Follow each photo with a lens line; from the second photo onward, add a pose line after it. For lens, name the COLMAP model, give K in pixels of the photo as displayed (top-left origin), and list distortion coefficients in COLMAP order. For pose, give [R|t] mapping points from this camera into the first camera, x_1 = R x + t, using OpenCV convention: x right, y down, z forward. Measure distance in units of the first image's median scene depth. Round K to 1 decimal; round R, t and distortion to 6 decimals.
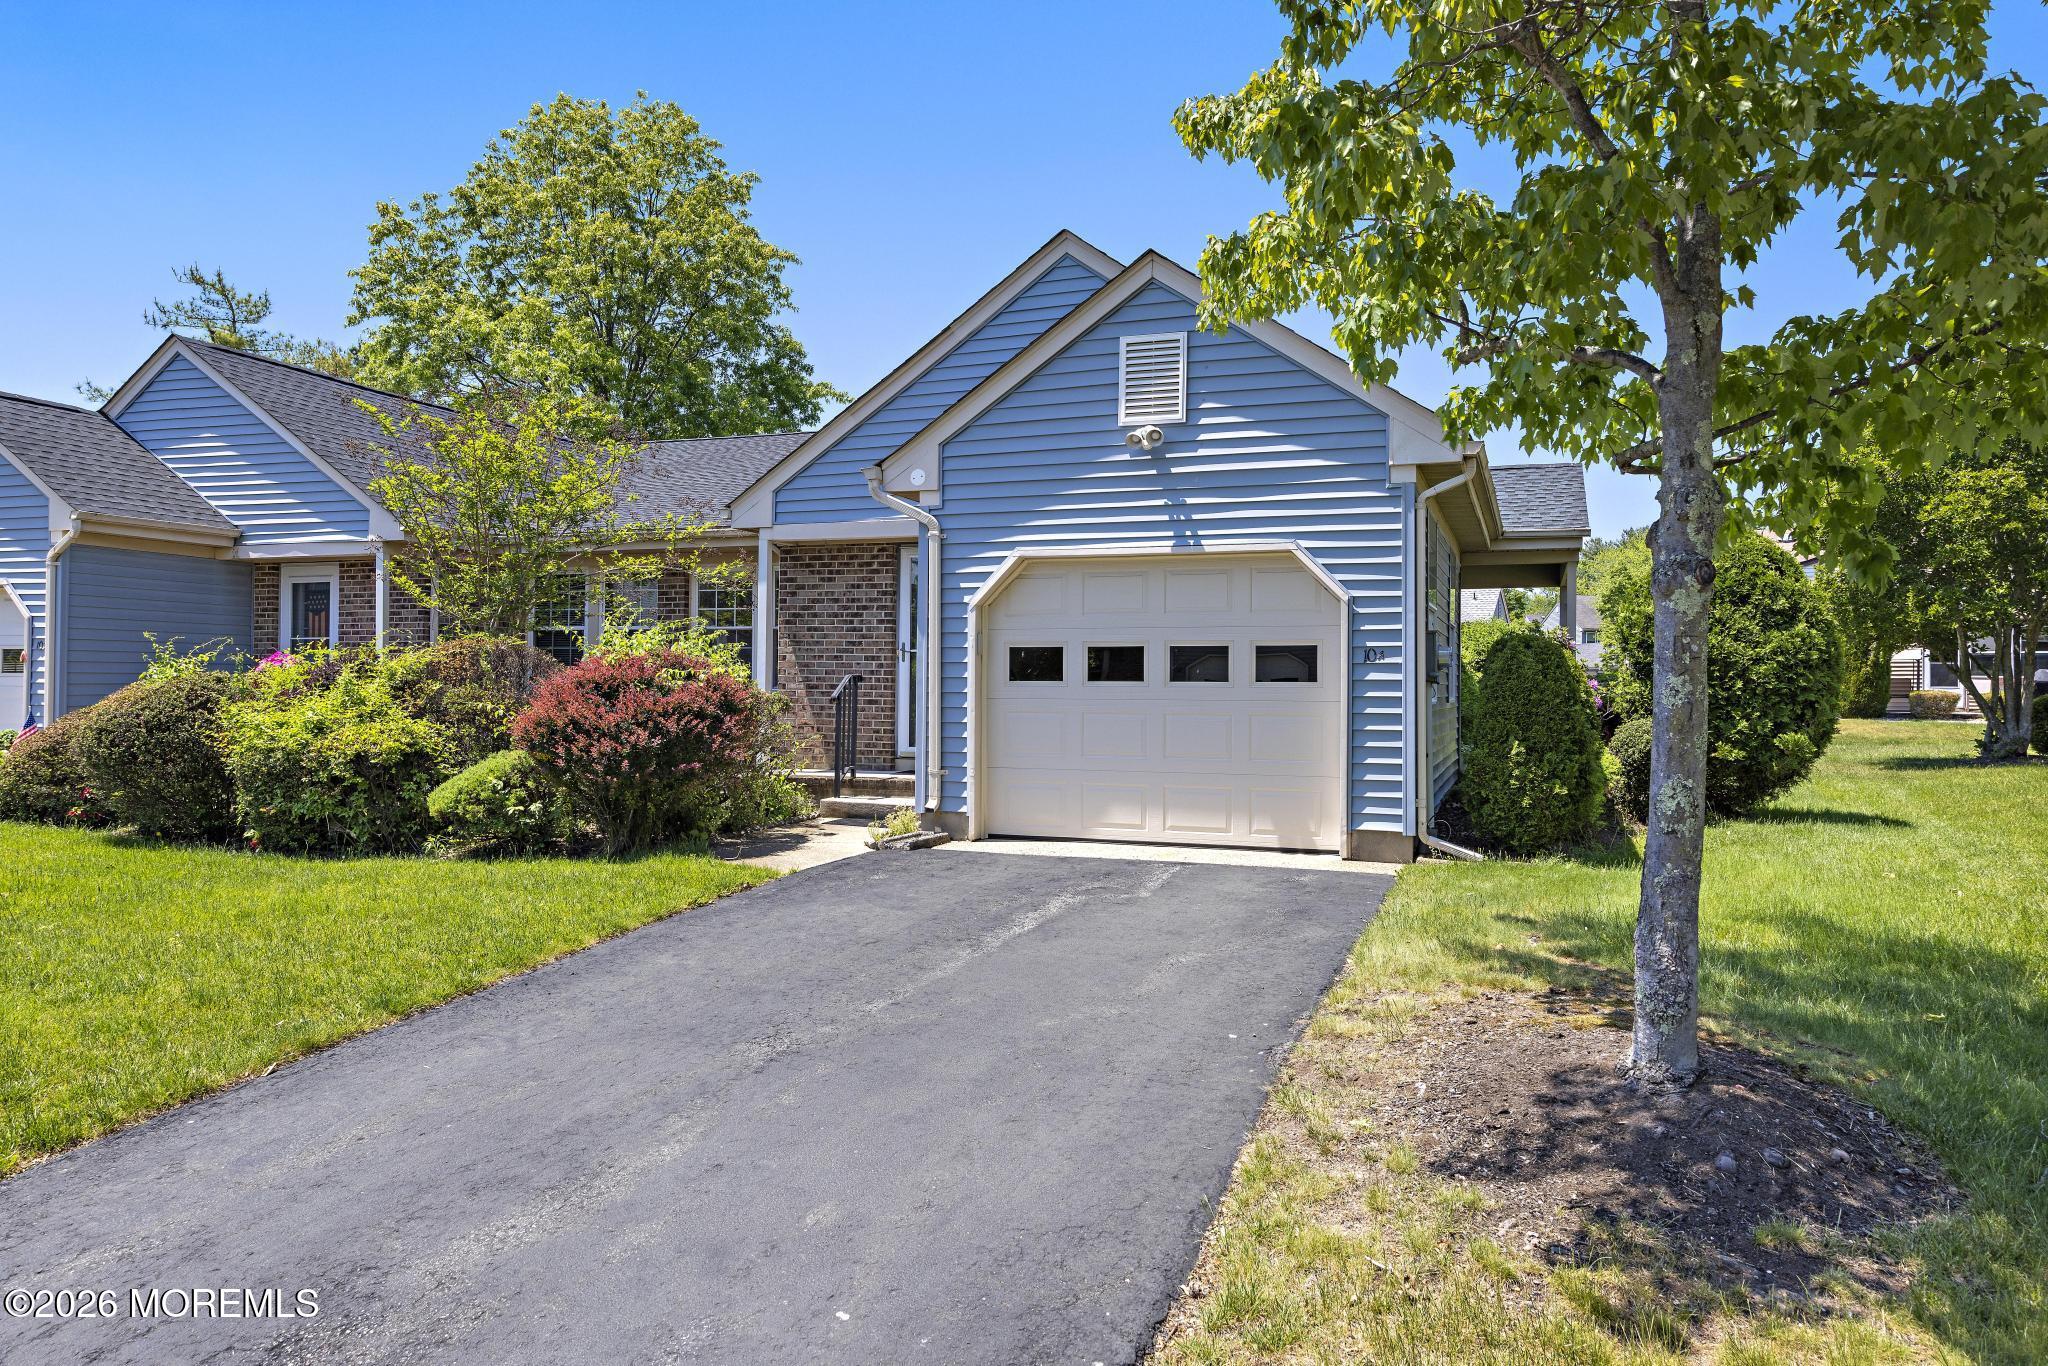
lens RADIAL K [[1332.6, 0, 1017.8], [0, 1332.6, 676.4], [0, 0, 1]] dist [-0.003419, 0.013494]
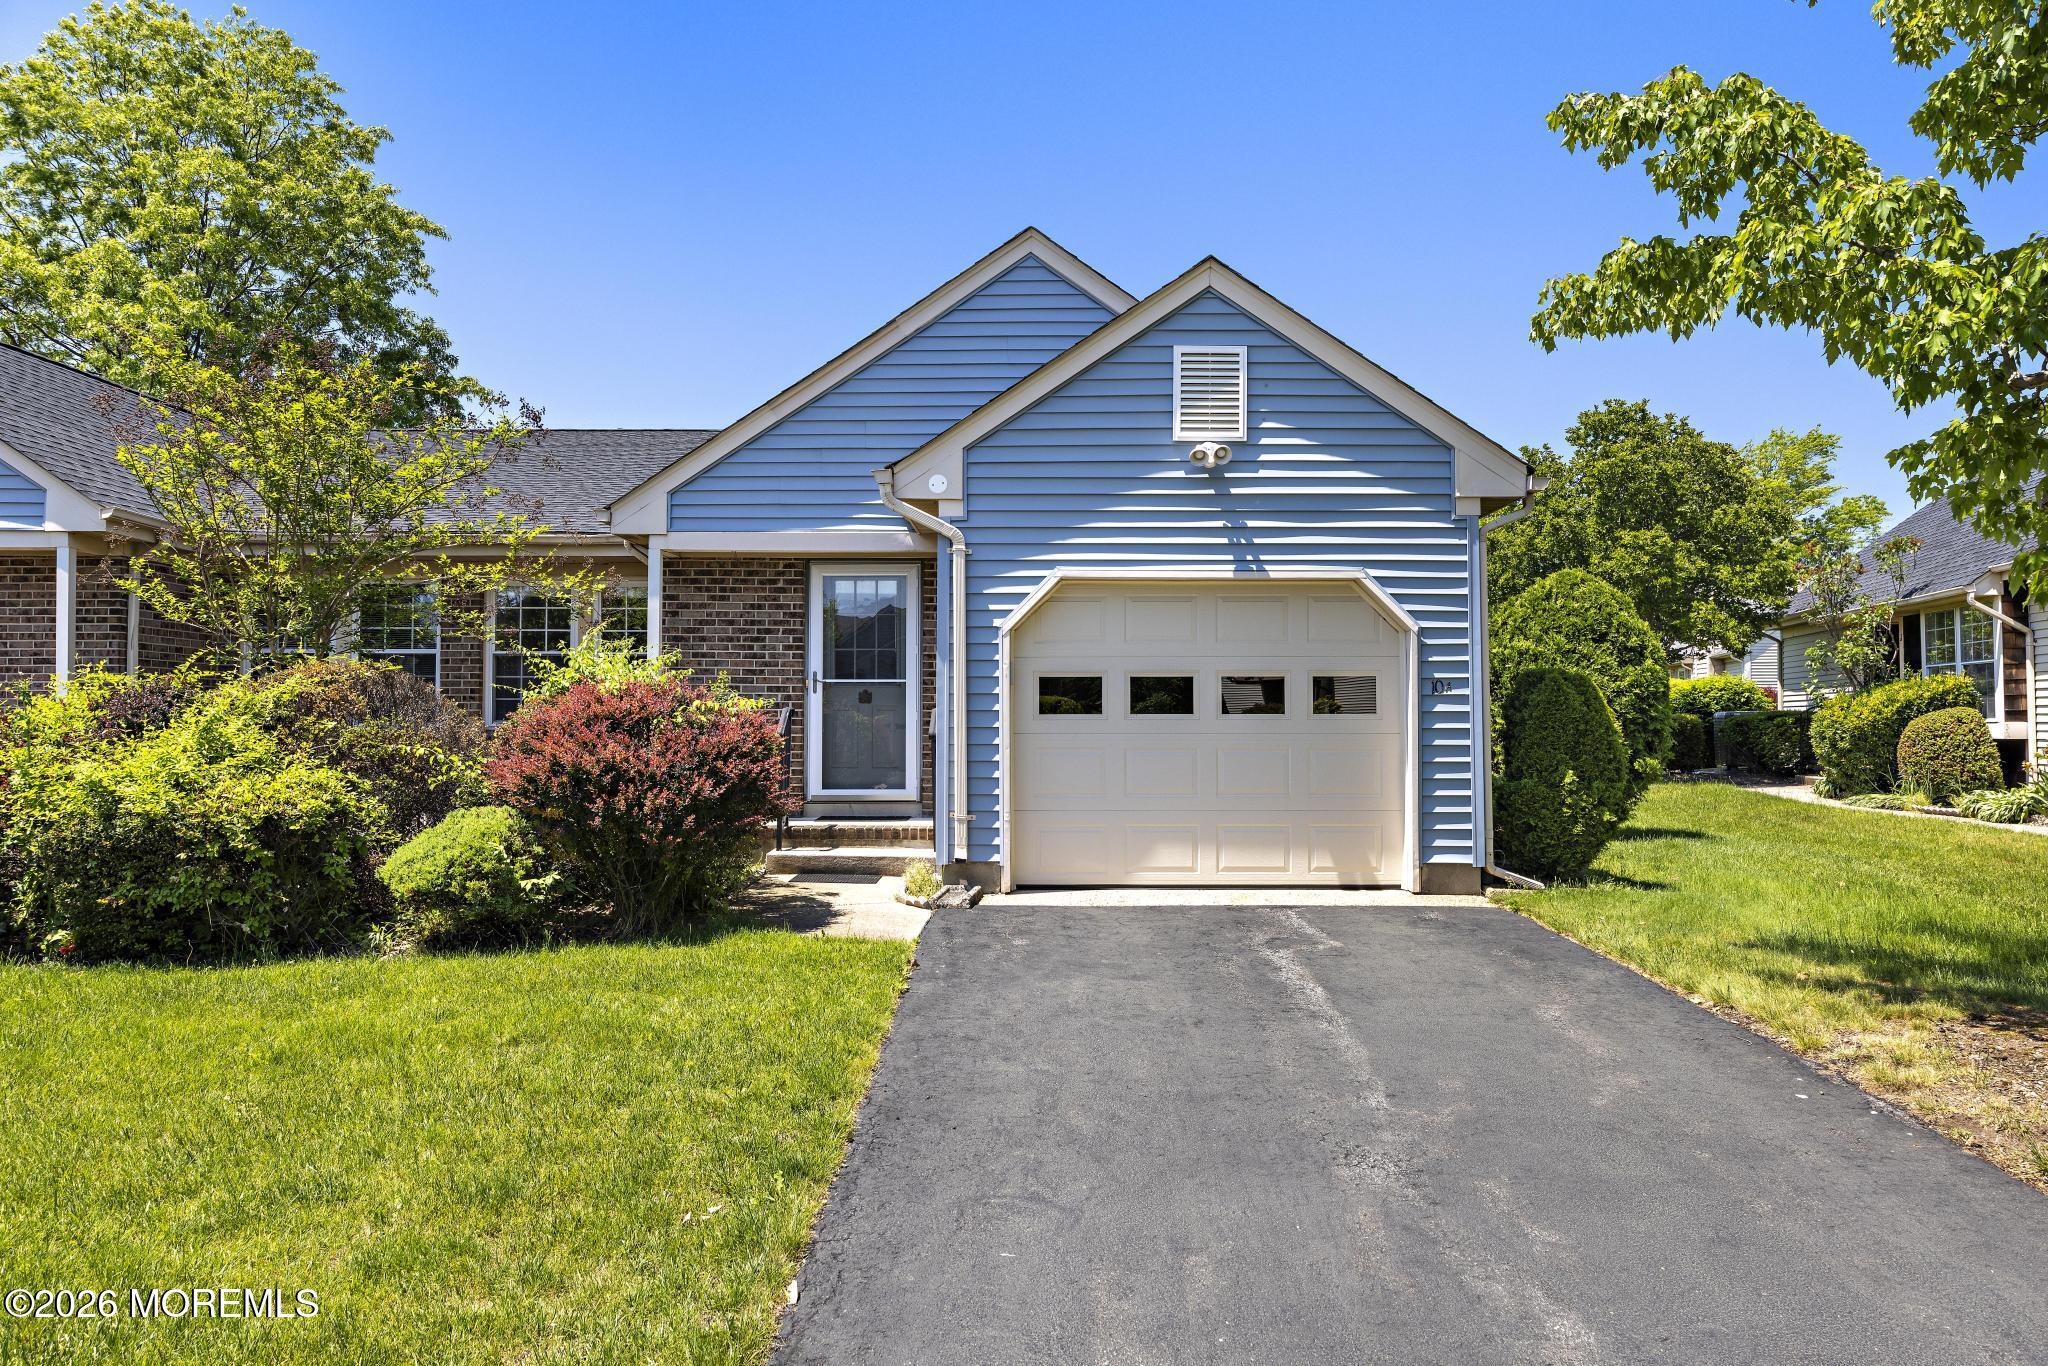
lens RADIAL K [[1332.6, 0, 1027.4], [0, 1332.6, 689.9], [0, 0, 1]] dist [-0.003419, 0.013494]
pose [[0.938210, 0.001910, 0.346060, -0.342586], [0.003192, 0.999894, -0.014174, -0.000210], [-0.346051, 0.014403, 0.938105, 0.161628]]
